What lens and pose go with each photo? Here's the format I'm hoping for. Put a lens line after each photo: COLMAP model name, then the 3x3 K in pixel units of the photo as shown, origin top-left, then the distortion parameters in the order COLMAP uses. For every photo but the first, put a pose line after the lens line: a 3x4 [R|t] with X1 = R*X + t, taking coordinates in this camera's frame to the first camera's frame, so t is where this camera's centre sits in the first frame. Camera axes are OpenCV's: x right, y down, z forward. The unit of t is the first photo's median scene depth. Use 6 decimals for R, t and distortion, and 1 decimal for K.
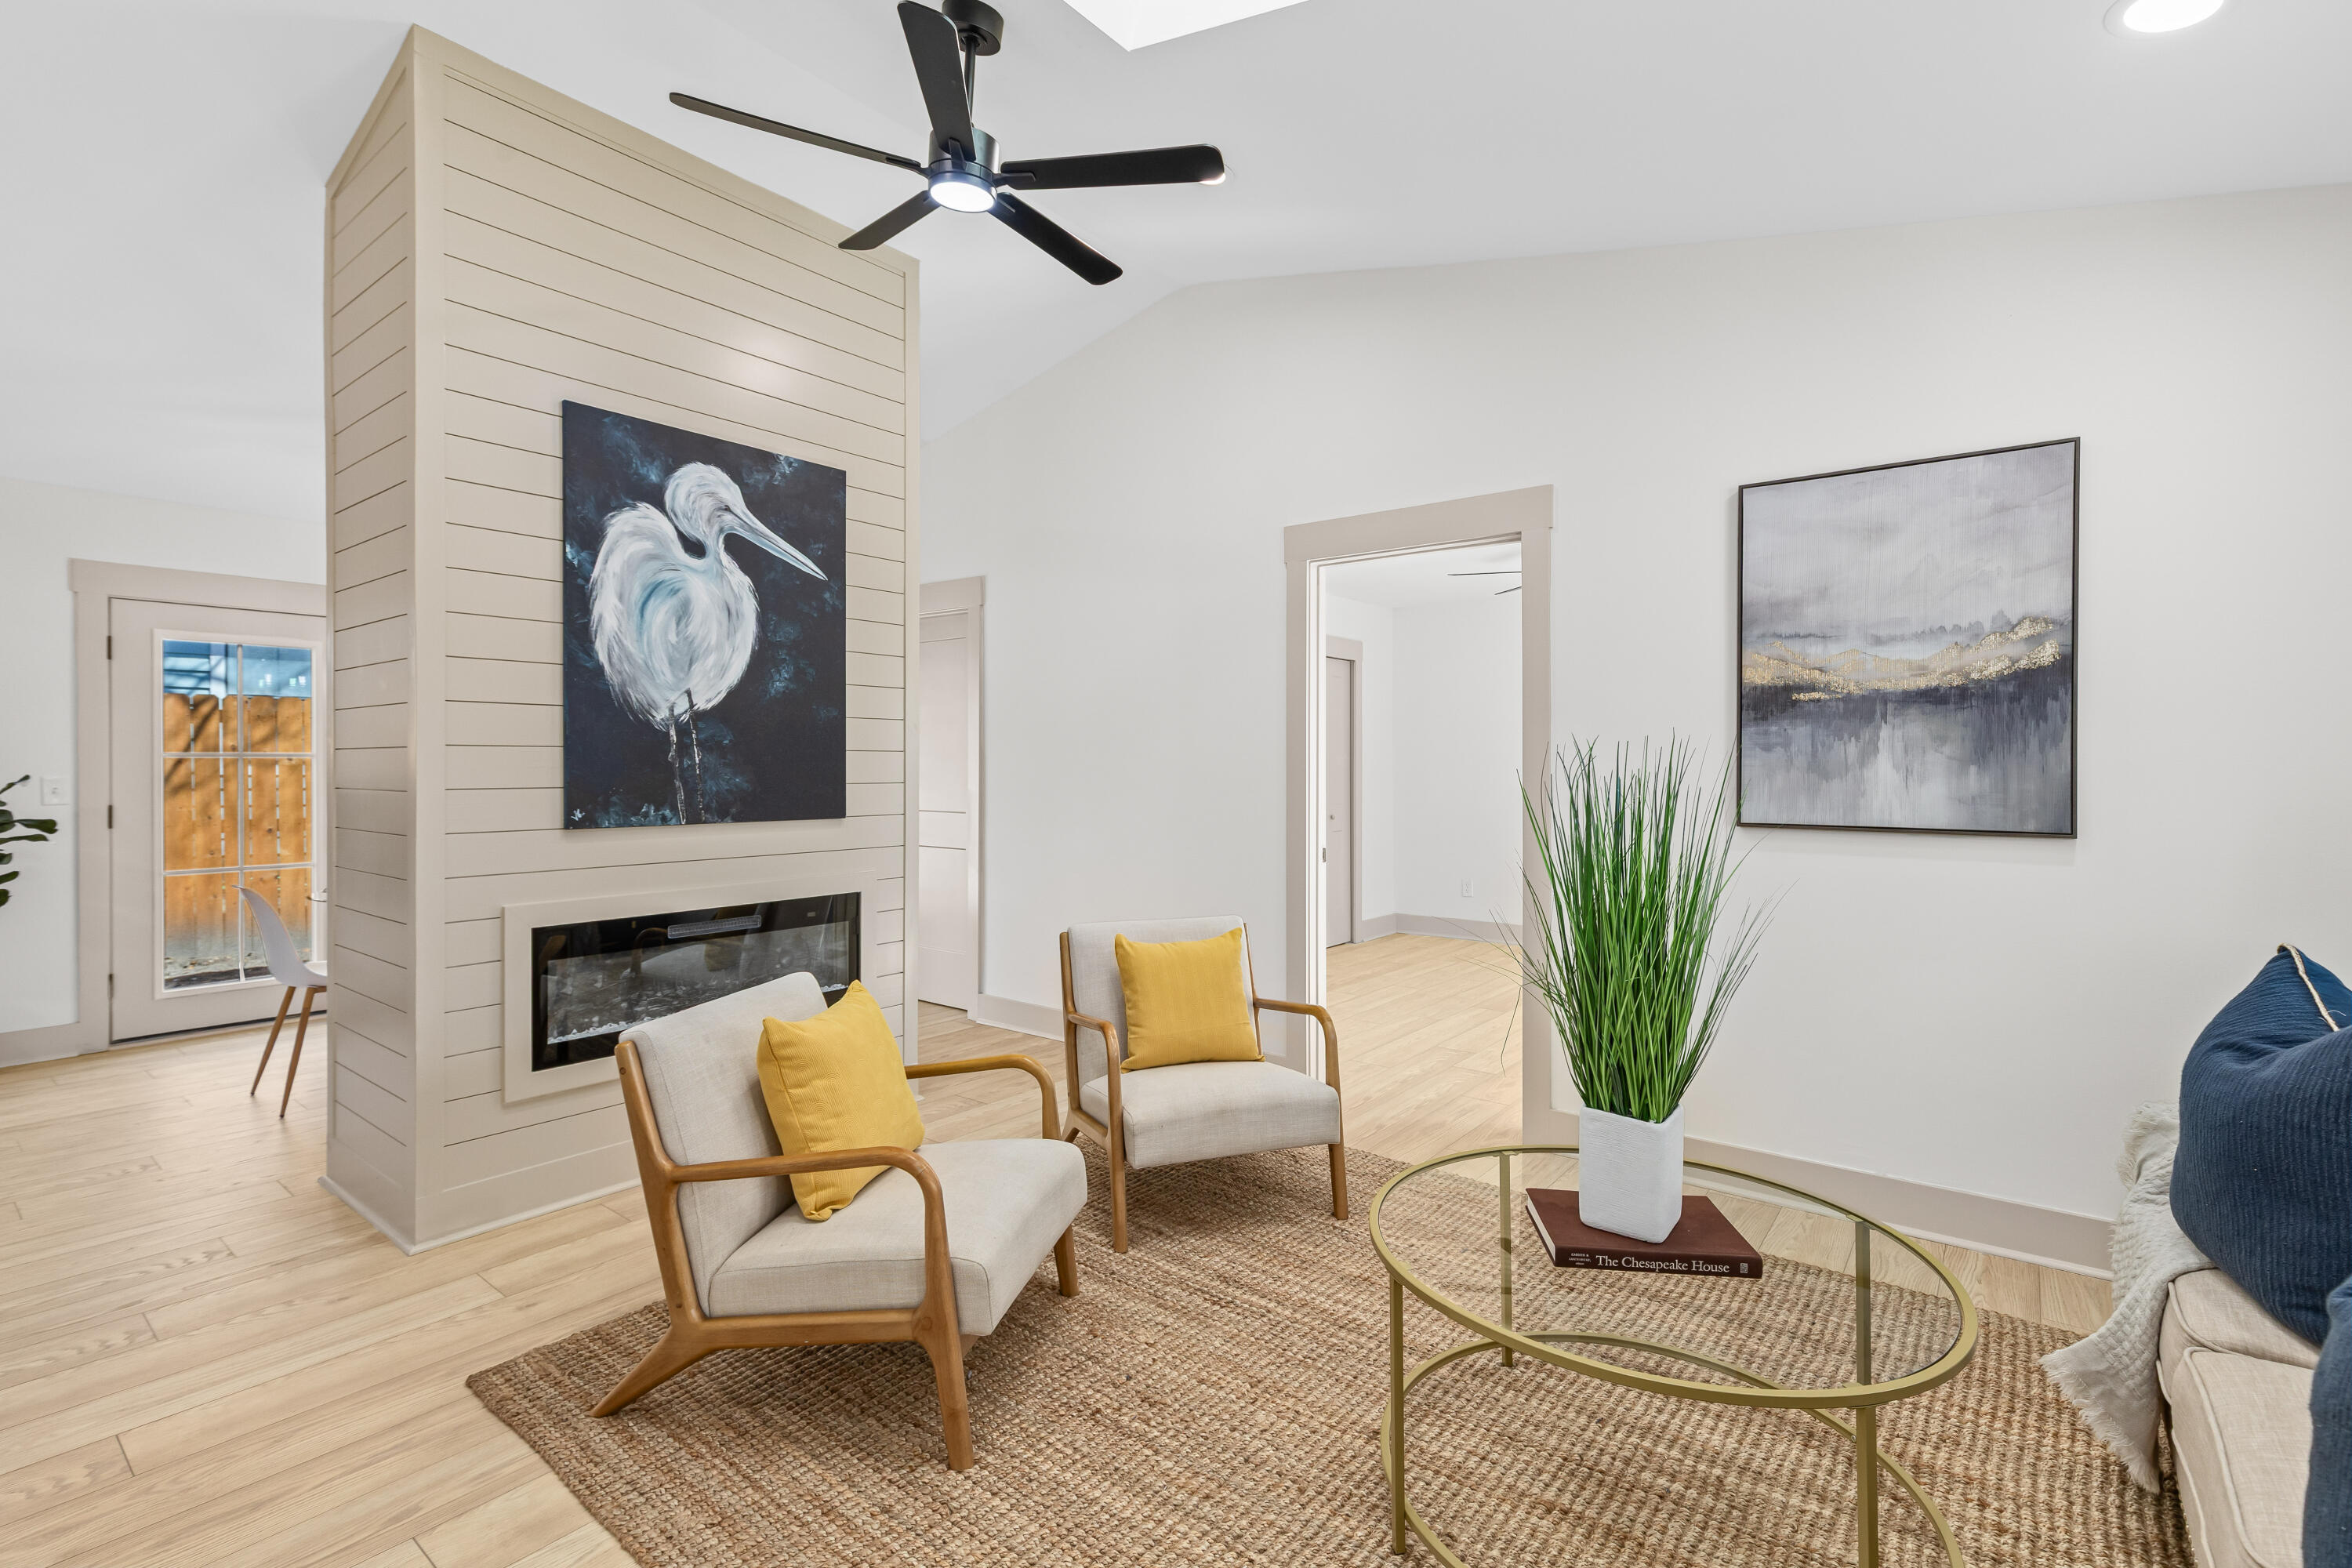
lens RADIAL K [[1064.2, 0, 1176.0], [0, 1064.2, 784.0], [0, 0, 1]] dist [0.001080, 0.000147]
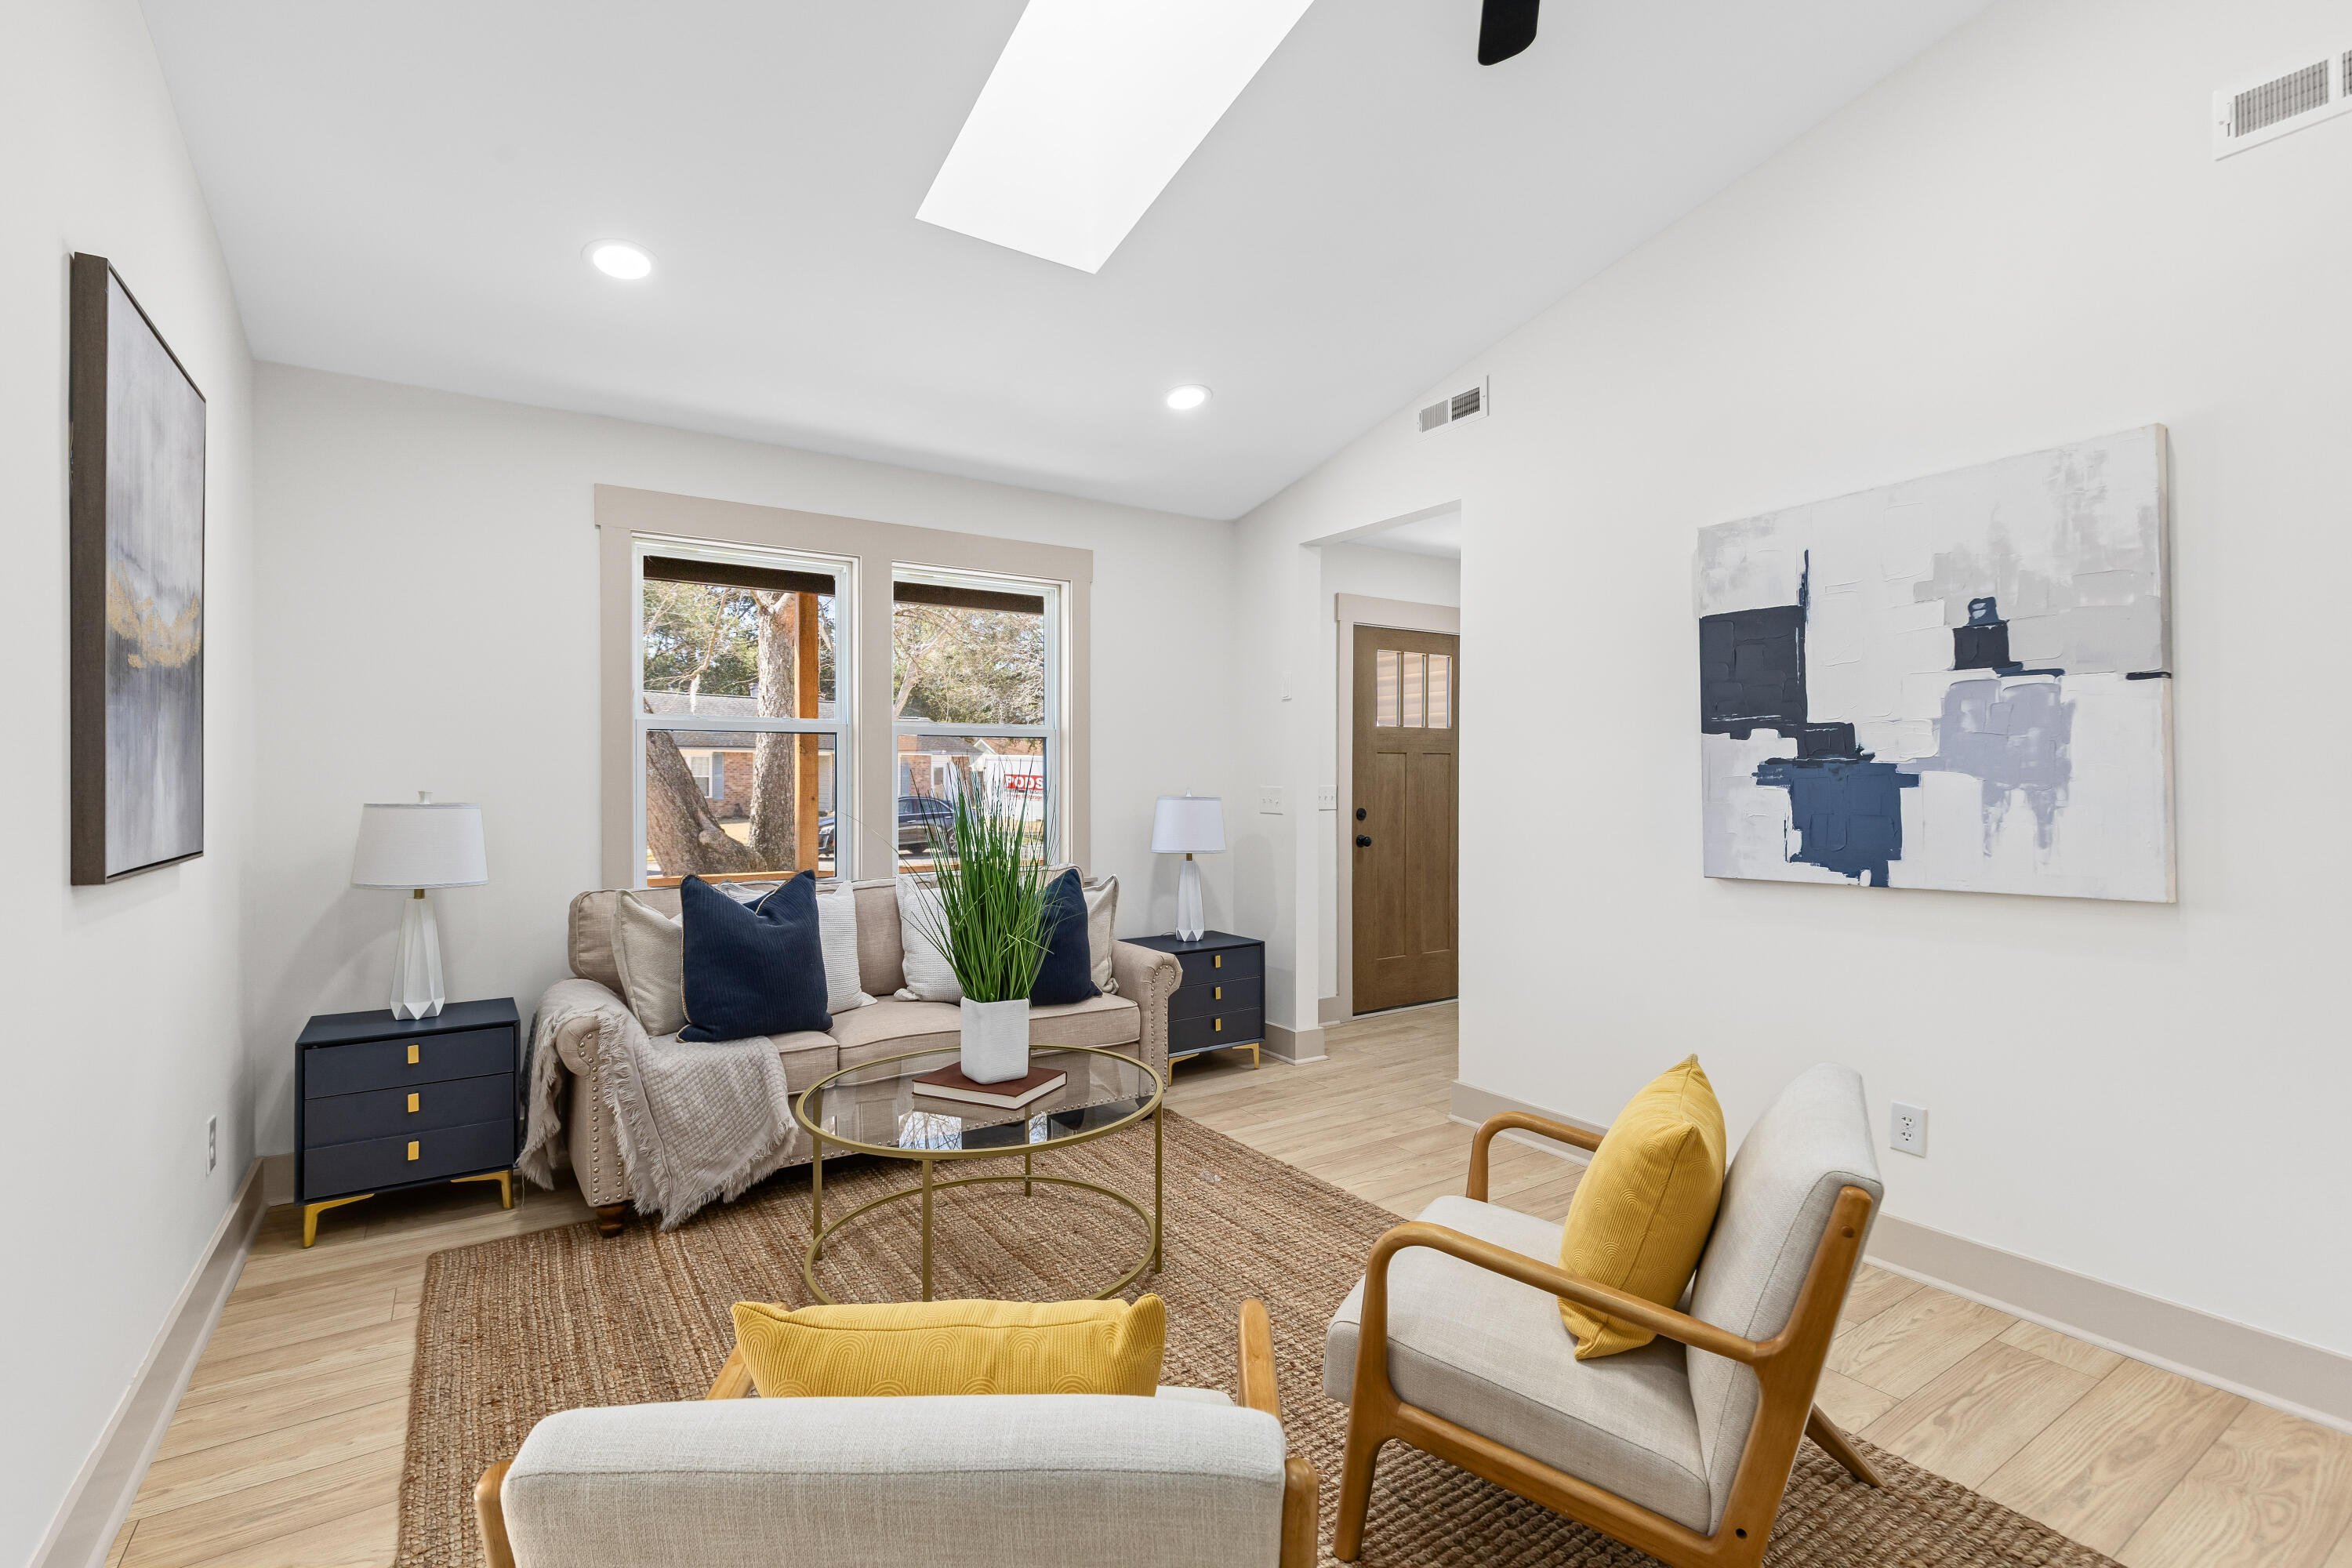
lens RADIAL K [[1064.2, 0, 1176.0], [0, 1064.2, 784.0], [0, 0, 1]] dist [0.001080, 0.000147]
pose [[-0.947059, 0.001310, 0.321056, -0.168094], [0.013237, 0.999301, 0.034970, -0.034422], [-0.320786, 0.037368, -0.946414, 1.296382]]
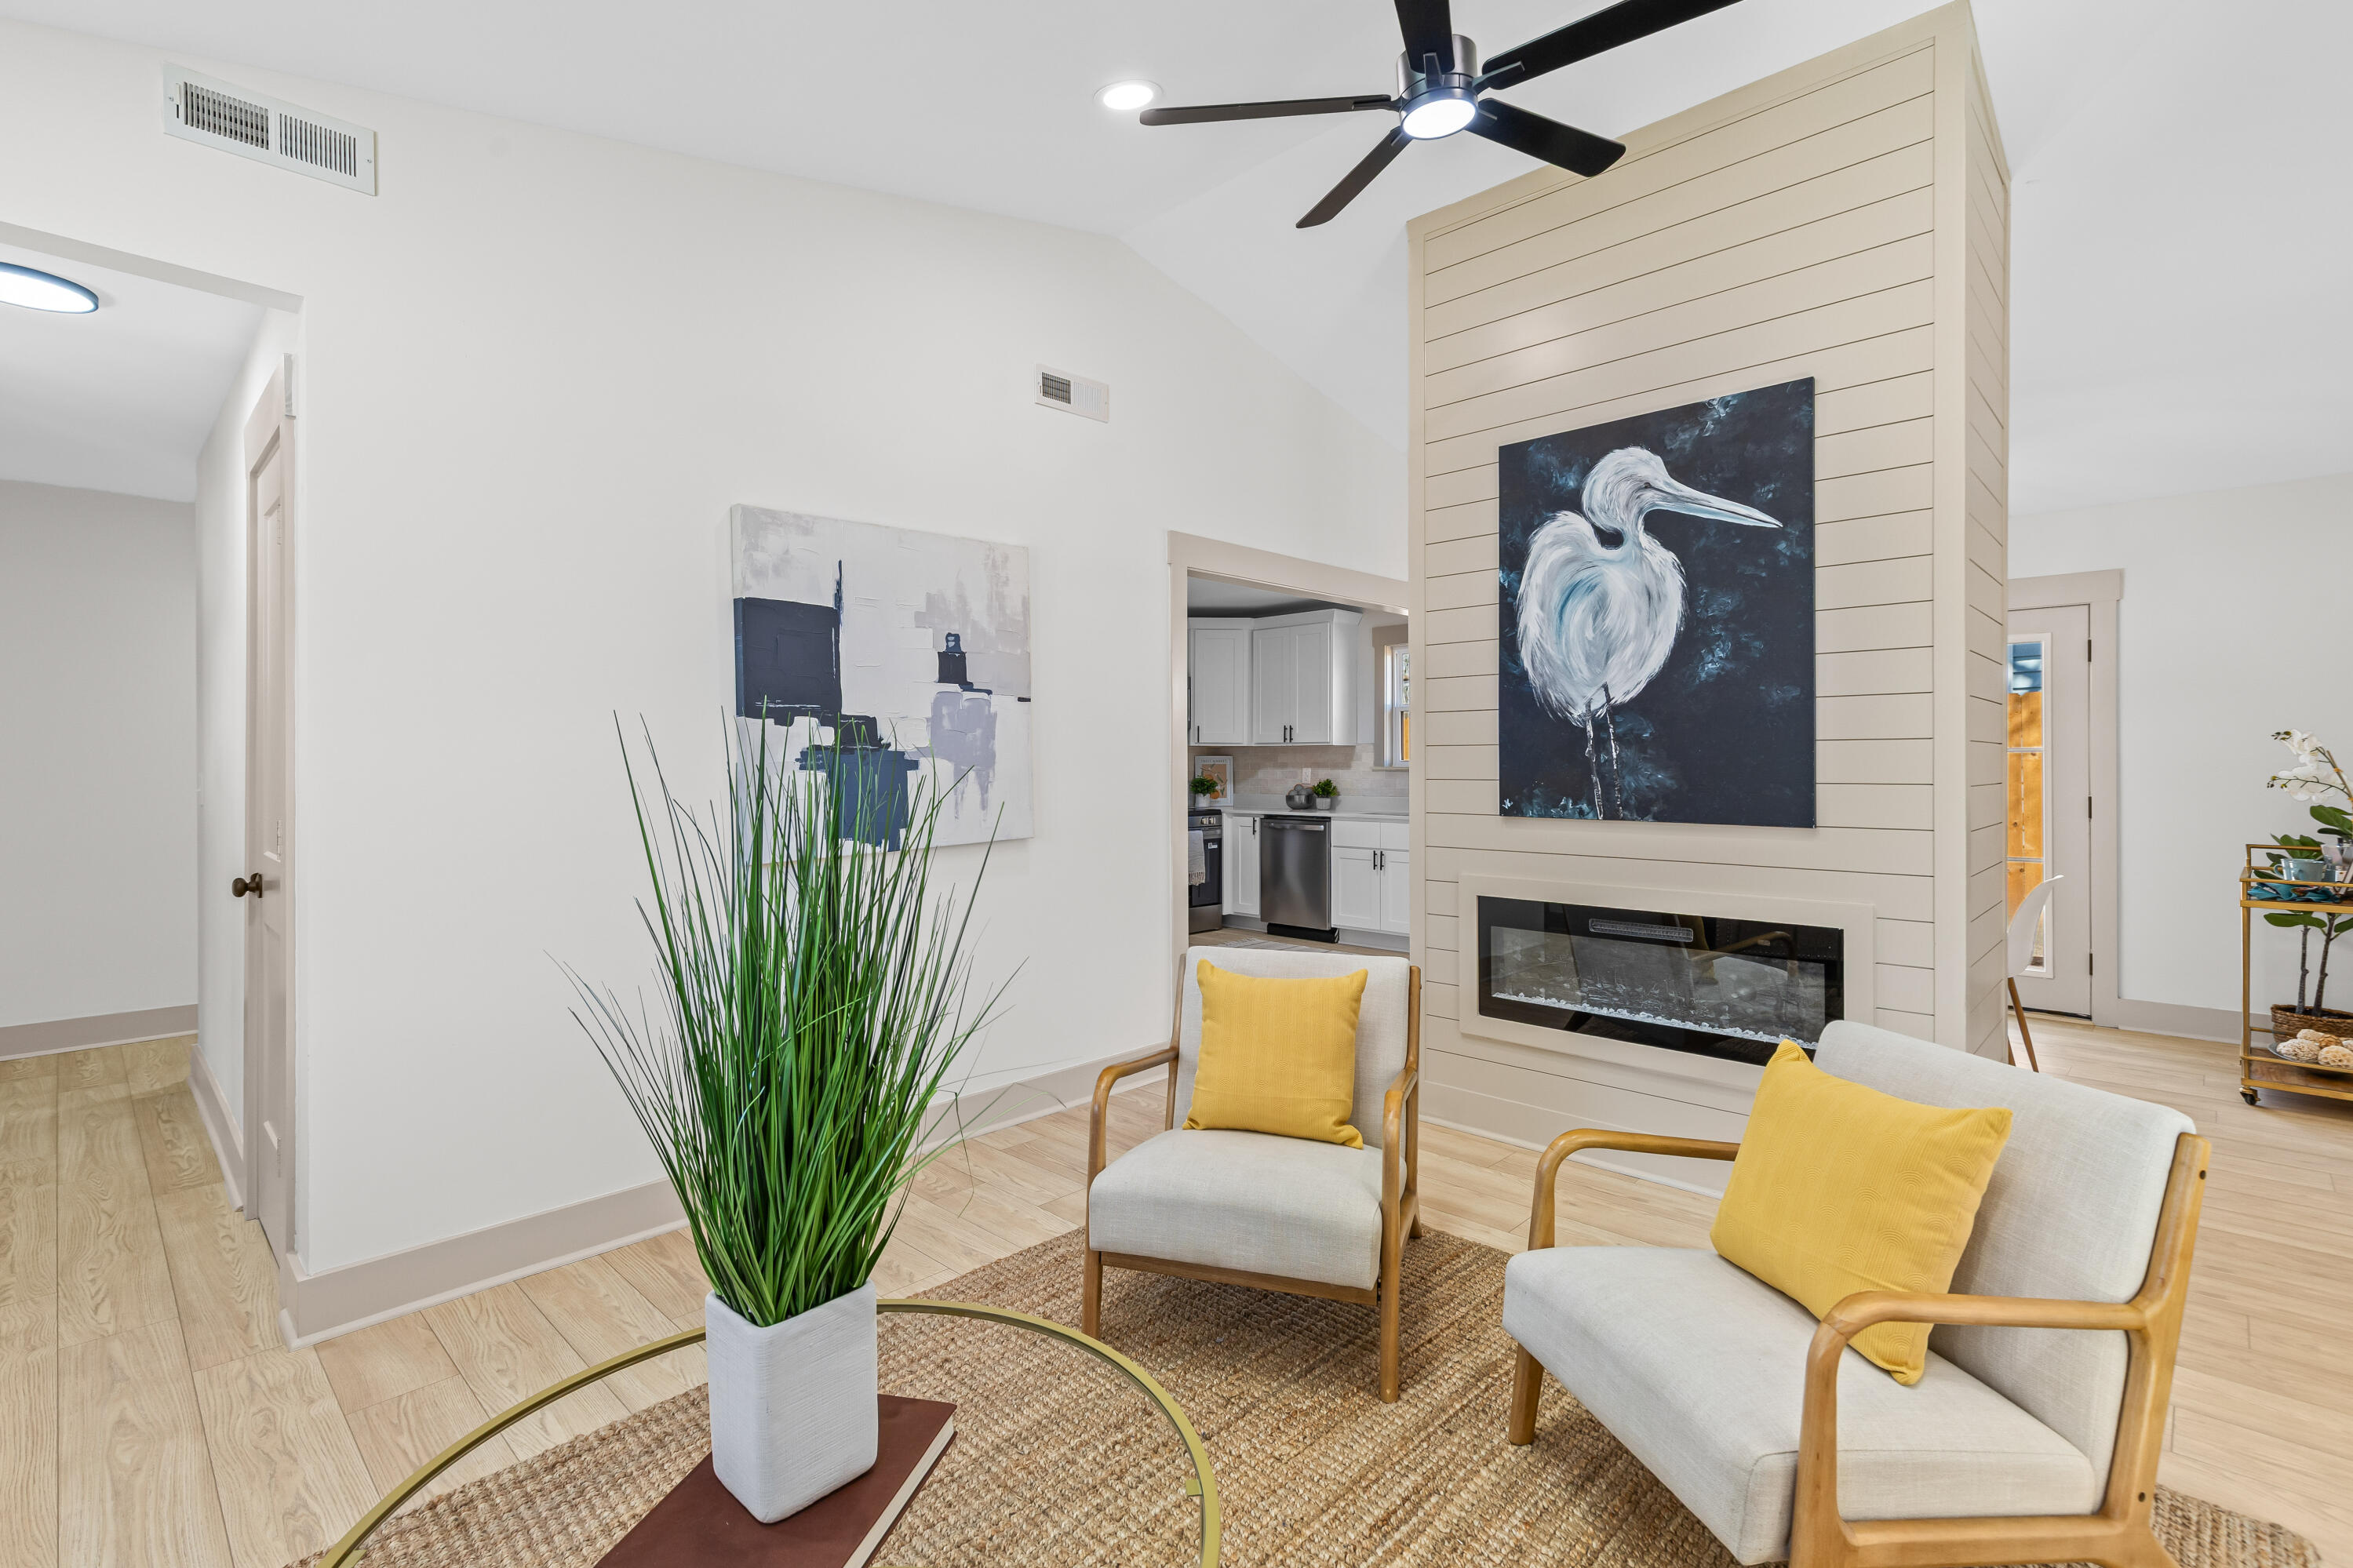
lens RADIAL K [[1064.5, 0, 1176.5], [0, 1064.5, 784.0], [0, 0, 1]] dist [0.001080, 0.000147]
pose [[-0.104116, 0.016067, -0.994435, 0.571331], [-0.018479, 0.999666, 0.018086, -0.006123], [0.994393, 0.020259, -0.103784, 0.709416]]
